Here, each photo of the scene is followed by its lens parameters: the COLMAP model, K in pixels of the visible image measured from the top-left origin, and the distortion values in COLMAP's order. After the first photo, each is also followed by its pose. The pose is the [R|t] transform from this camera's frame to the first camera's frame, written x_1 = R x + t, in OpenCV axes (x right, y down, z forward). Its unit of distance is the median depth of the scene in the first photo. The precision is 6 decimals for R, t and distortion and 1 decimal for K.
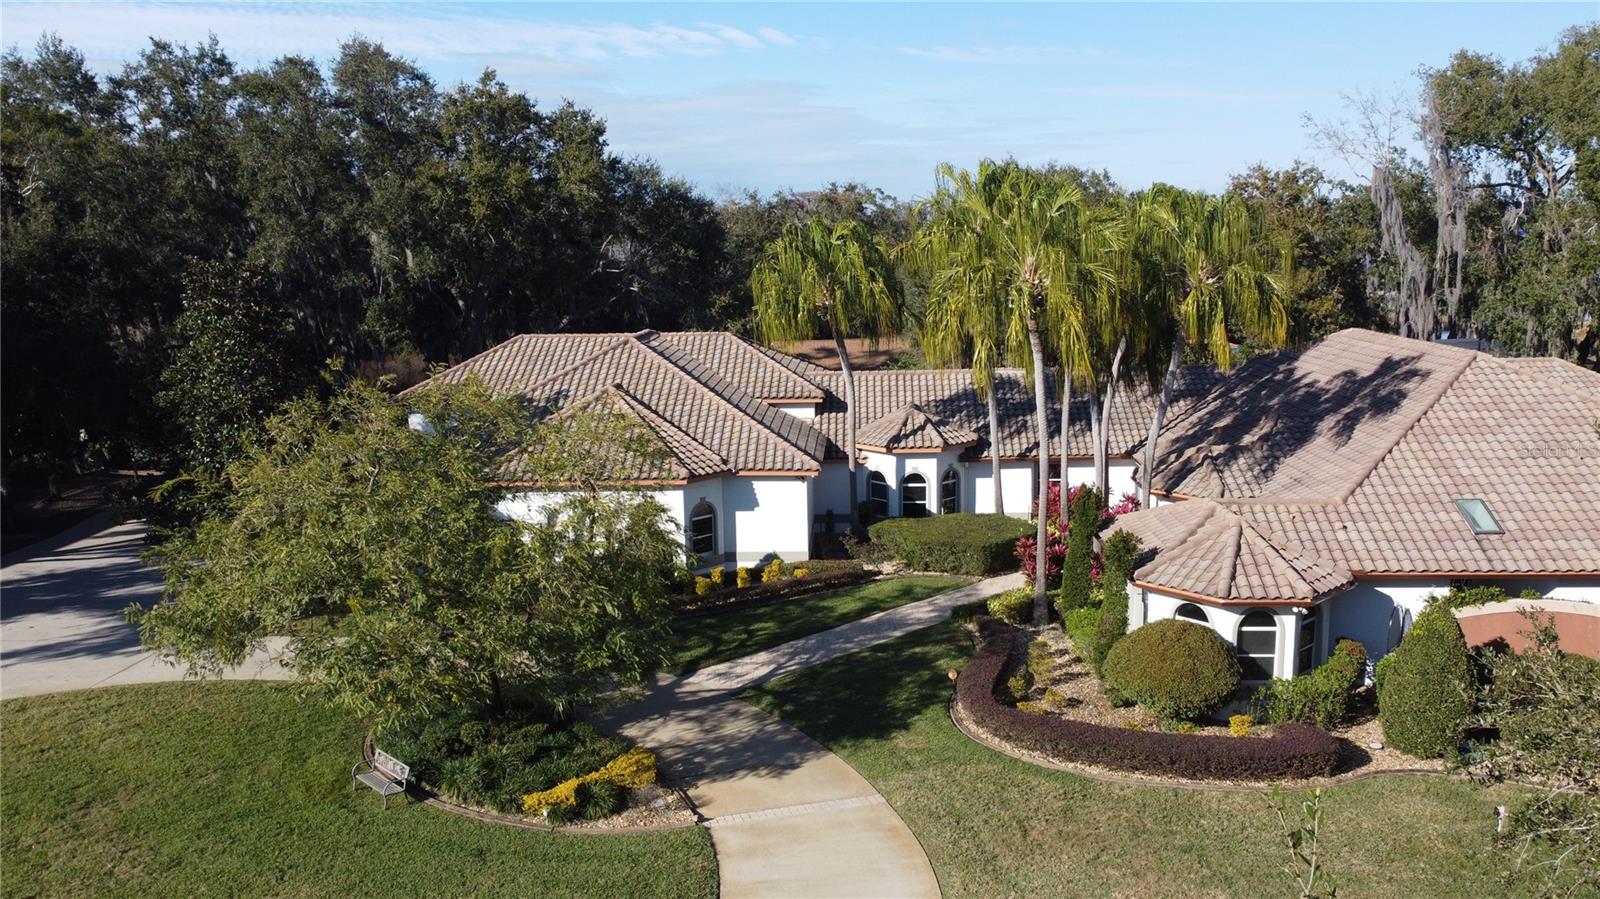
lens RADIAL K [[1195.8, 0, 800.0], [0, 1195.8, 449.5], [0, 0, 1]] dist [-0.015560, -0.002149]
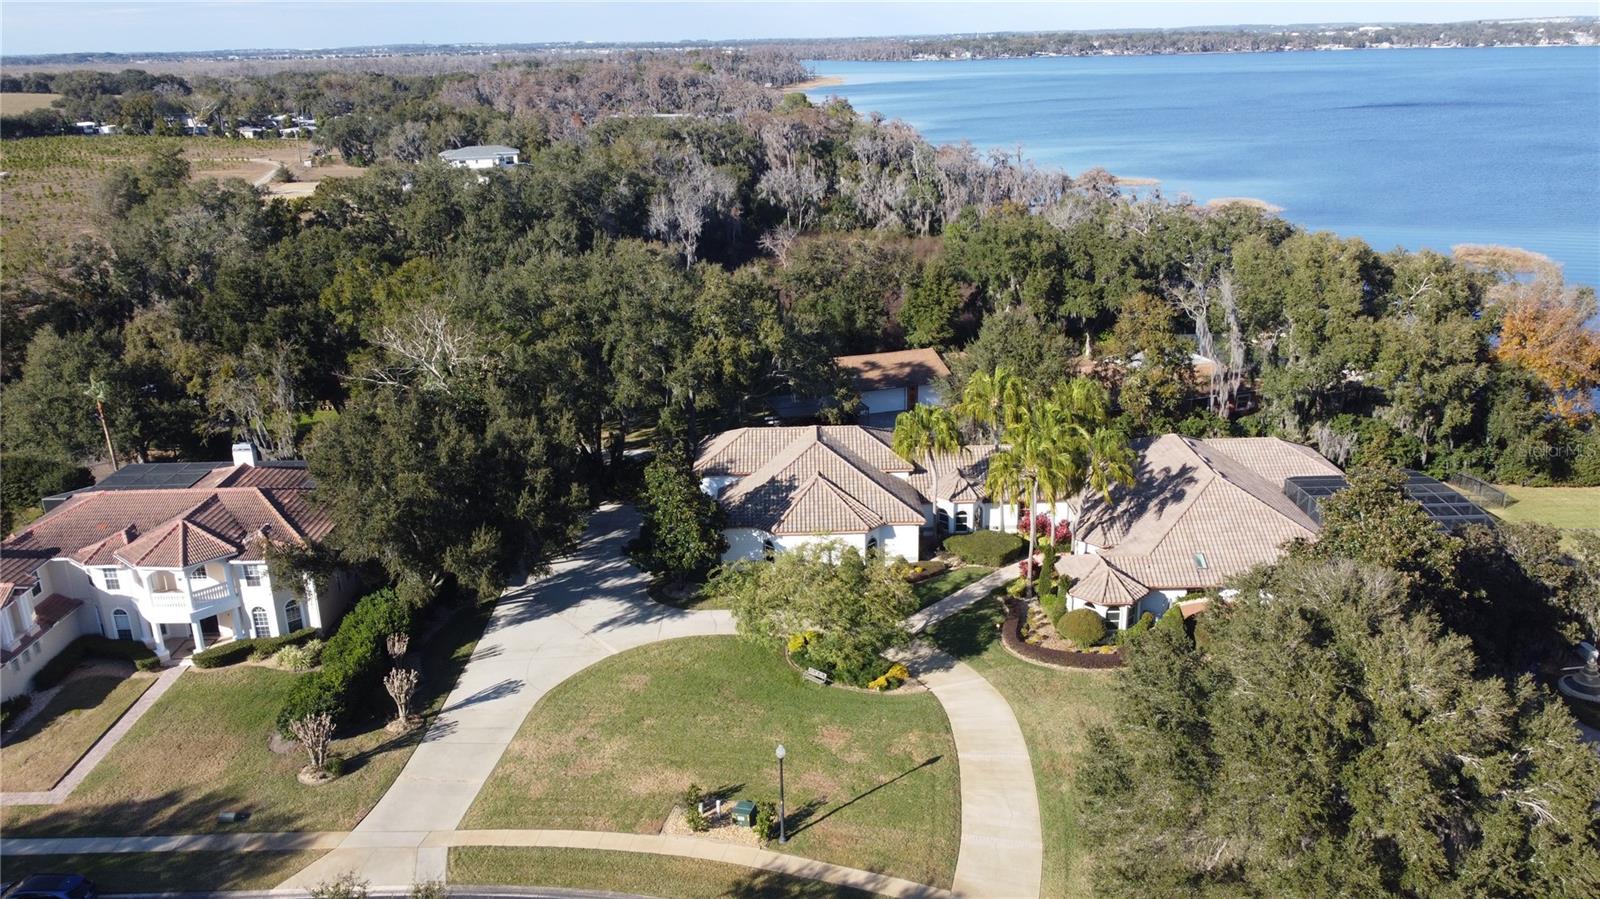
lens RADIAL K [[1208.3, 0, 800.0], [0, 1208.3, 449.5], [0, 0, 1]] dist [-0.001843, -0.005414]
pose [[0.997725, -0.021092, 0.064037, -0.373190], [0.011142, 0.988330, 0.151917, -0.479763], [-0.066493, -0.150858, 0.986317, -1.208310]]
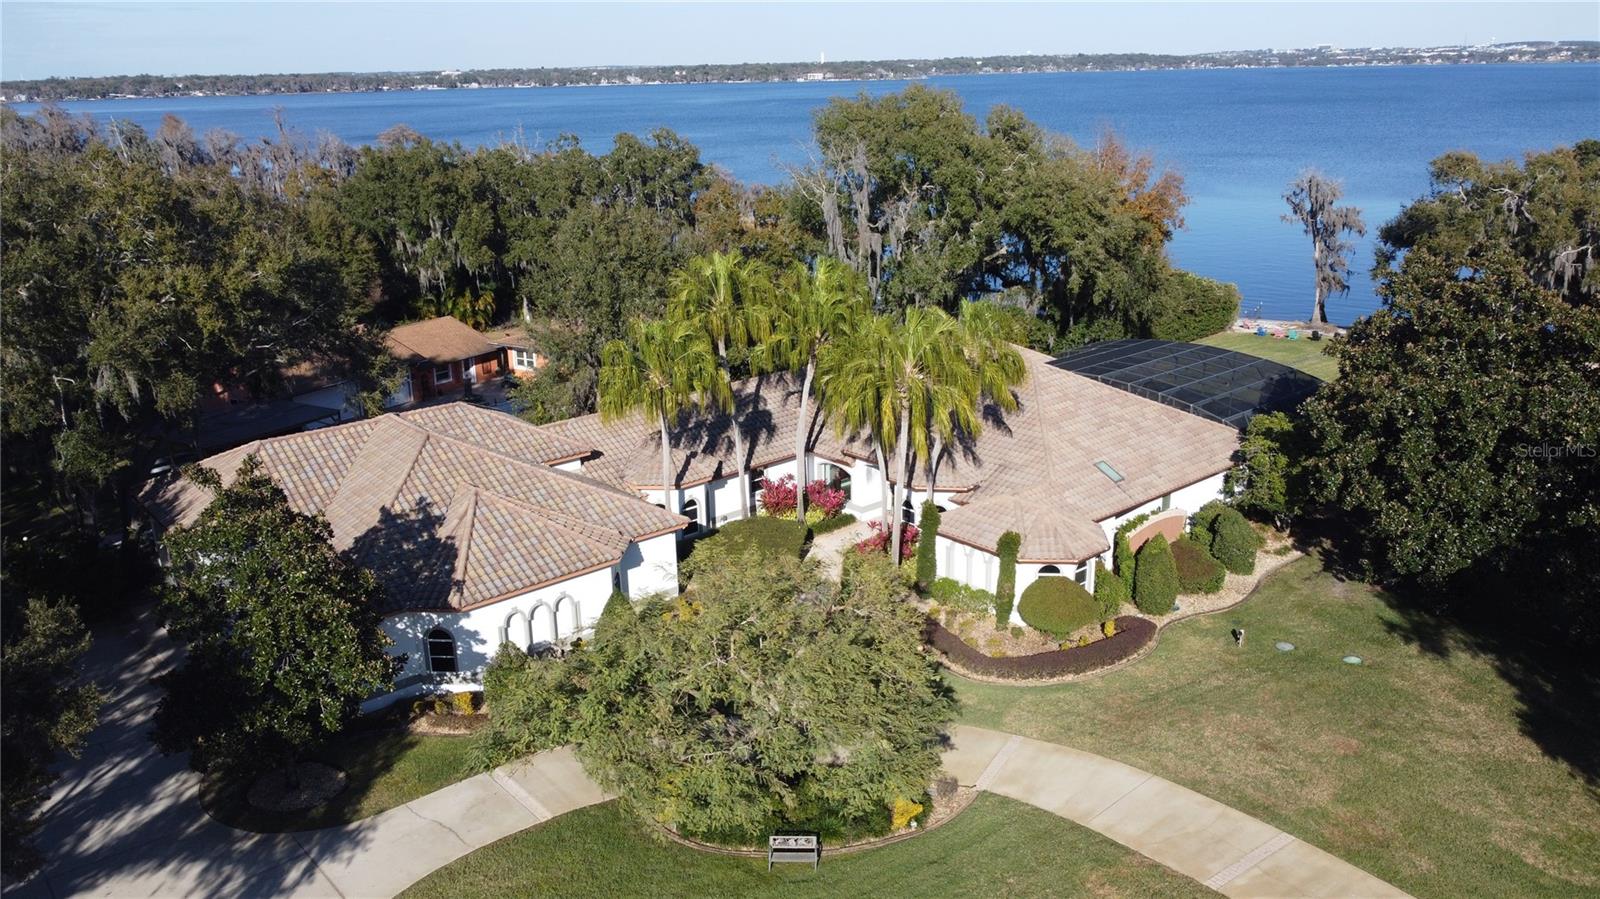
lens RADIAL K [[1208.3, 0, 800.0], [0, 1208.3, 449.5], [0, 0, 1]] dist [-0.001843, -0.005414]
pose [[0.721477, -0.200633, 0.662735, -0.770644], [0.123961, 0.979065, 0.161448, -0.262838], [-0.681252, -0.034328, 0.731243, 0.001948]]
